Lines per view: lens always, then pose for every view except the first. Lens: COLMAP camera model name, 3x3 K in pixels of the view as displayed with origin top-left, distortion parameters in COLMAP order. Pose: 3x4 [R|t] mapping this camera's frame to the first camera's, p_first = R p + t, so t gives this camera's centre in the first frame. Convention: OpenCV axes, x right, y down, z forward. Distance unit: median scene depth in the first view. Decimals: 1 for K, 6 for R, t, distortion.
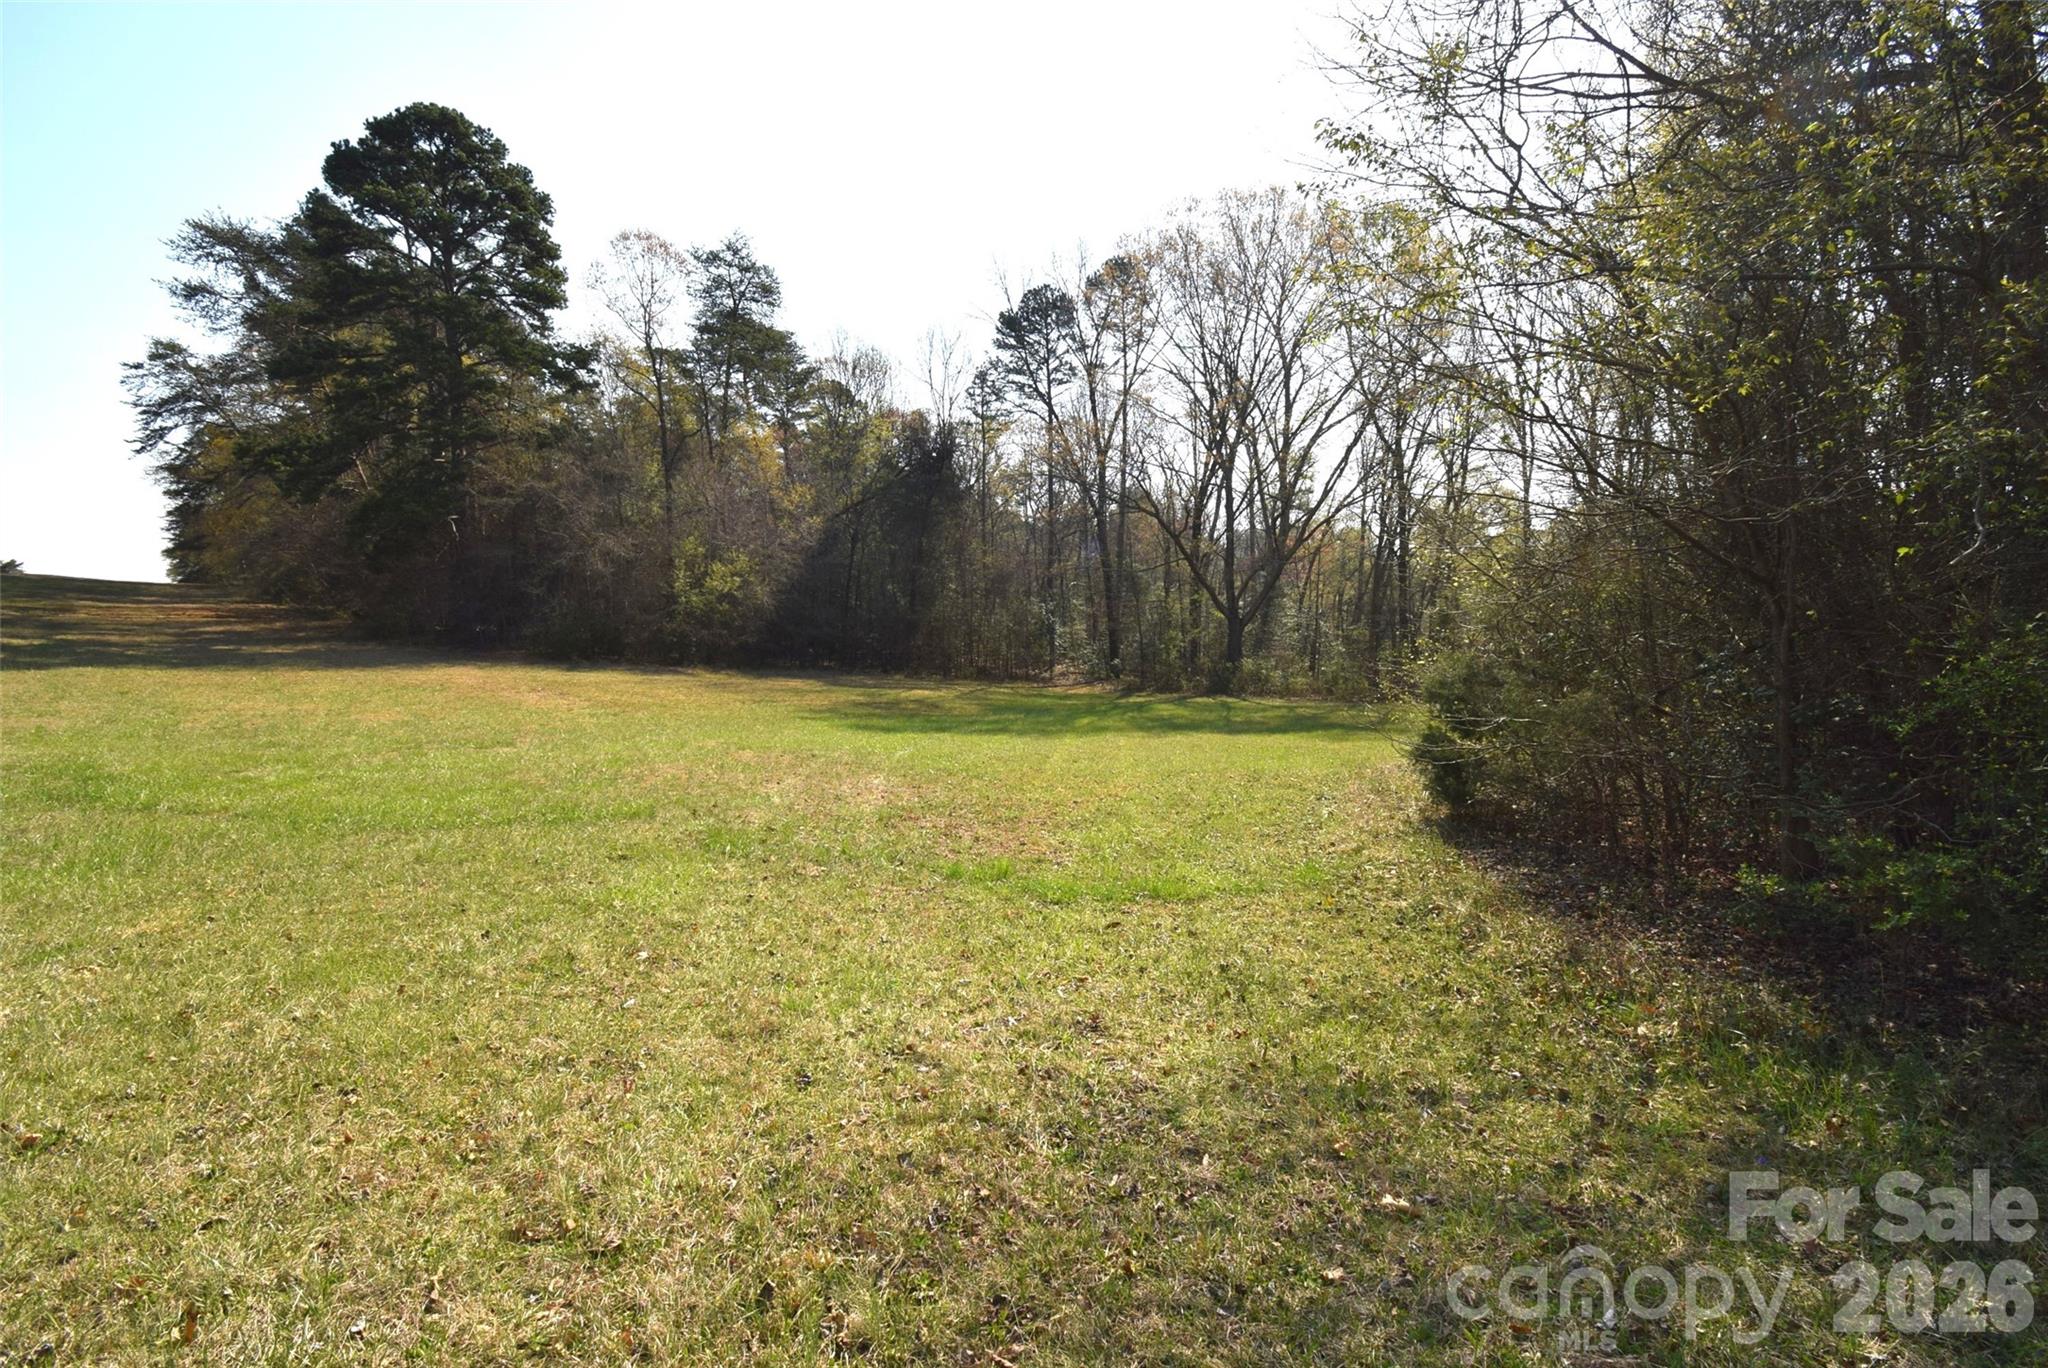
lens RADIAL K [[907.0, 0, 1028.9], [0, 907.0, 680.0], [0, 0, 1]] dist [0.026513, -0.028783]
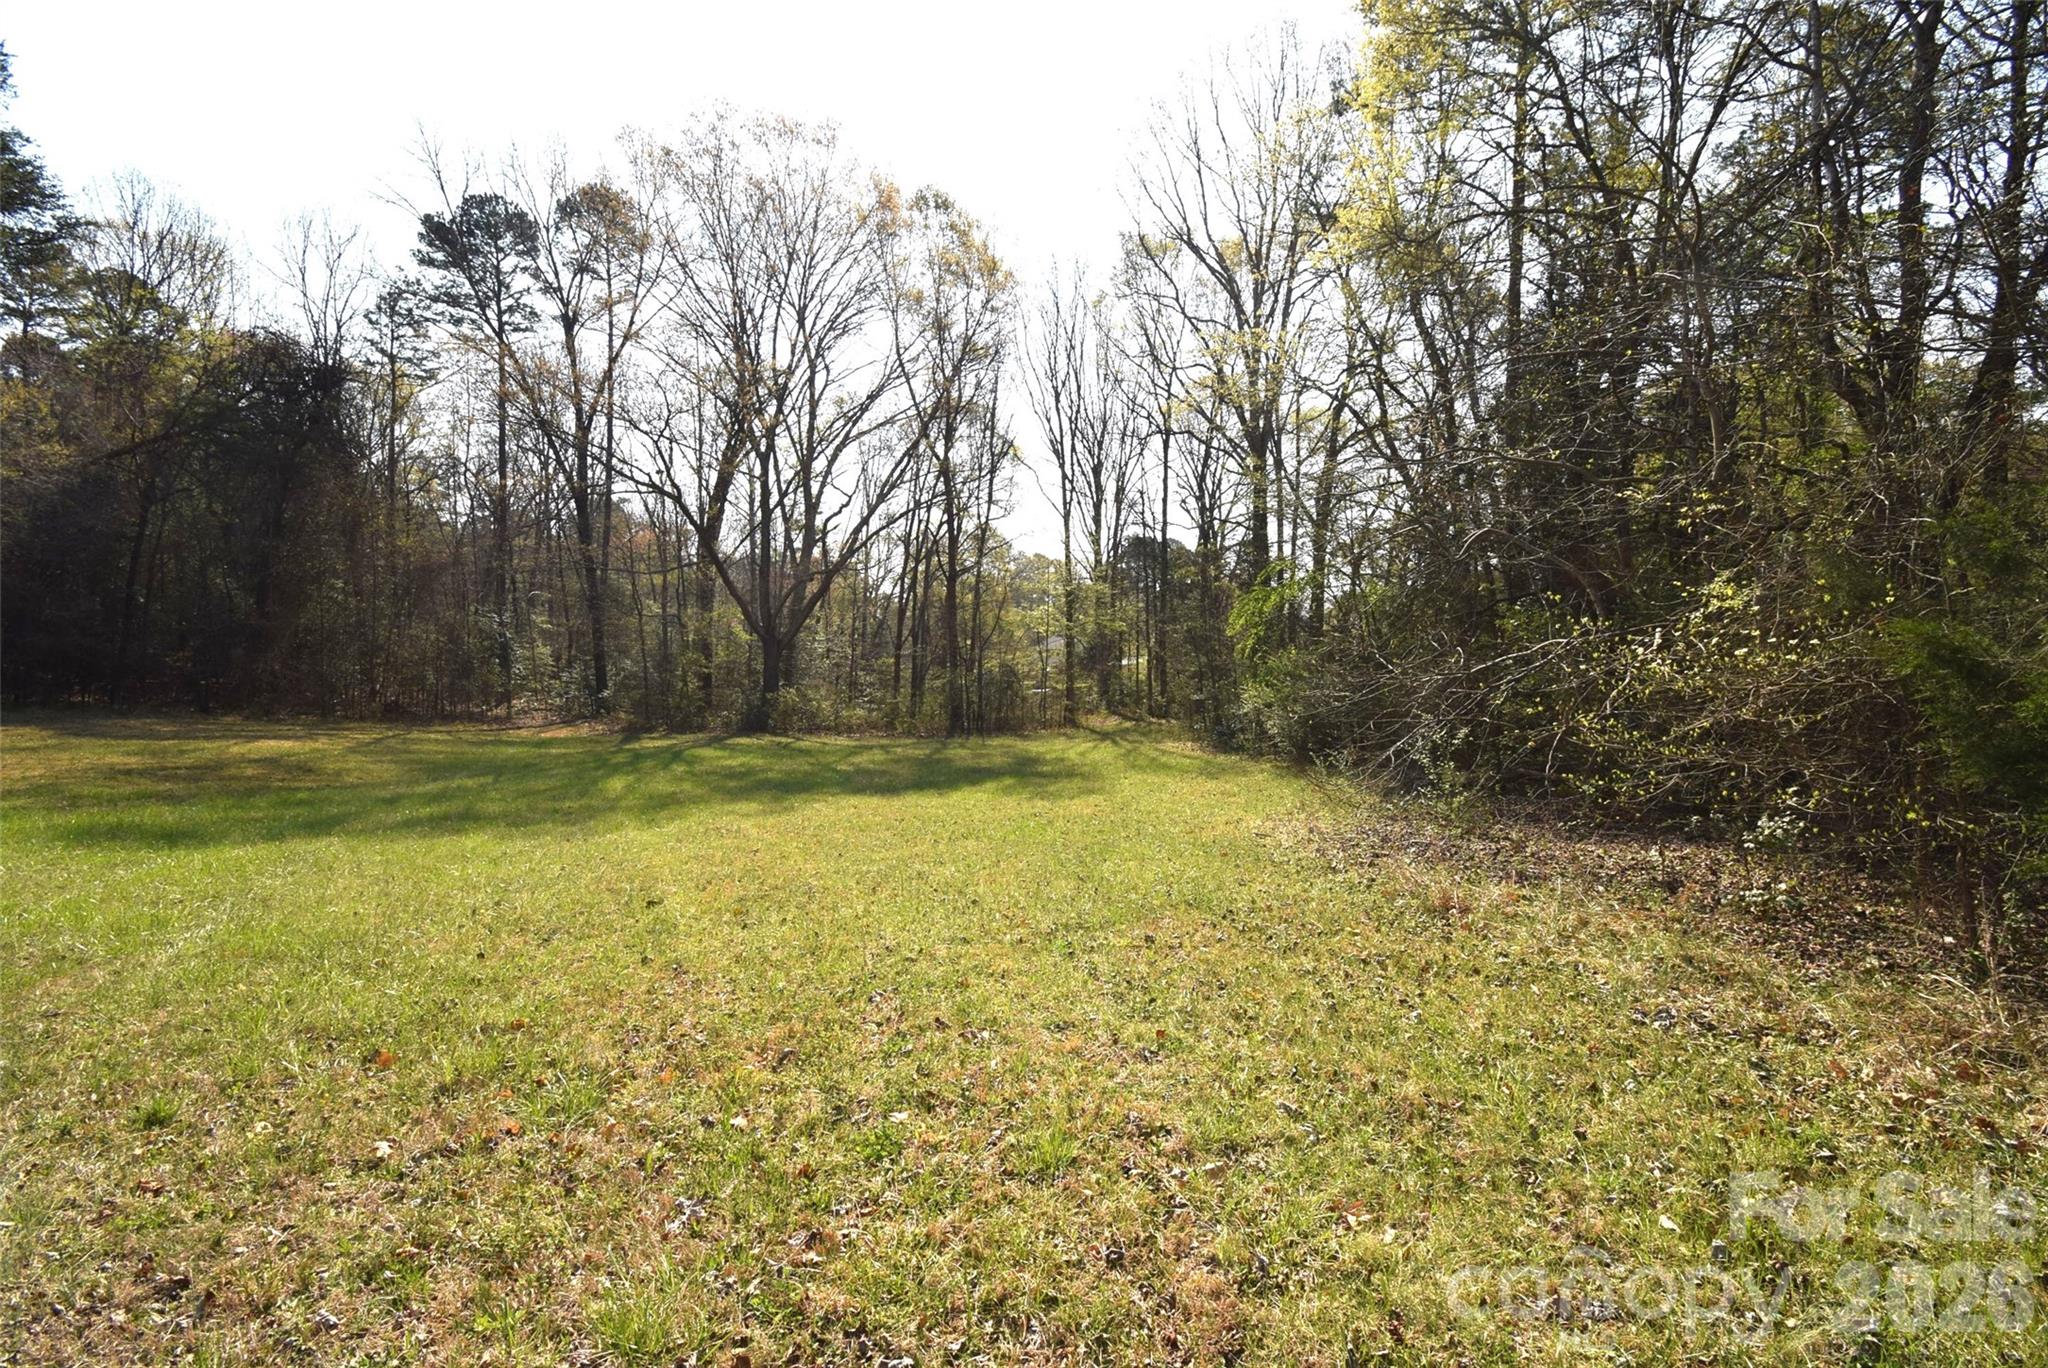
lens RADIAL K [[907.0, 0, 1028.9], [0, 907.0, 680.0], [0, 0, 1]] dist [0.026513, -0.028783]
pose [[0.843027, 0.003824, 0.537858, -0.016381], [0.016643, 0.999310, -0.033191, -0.000278], [-0.537614, 0.036933, 0.842382, 0.158770]]
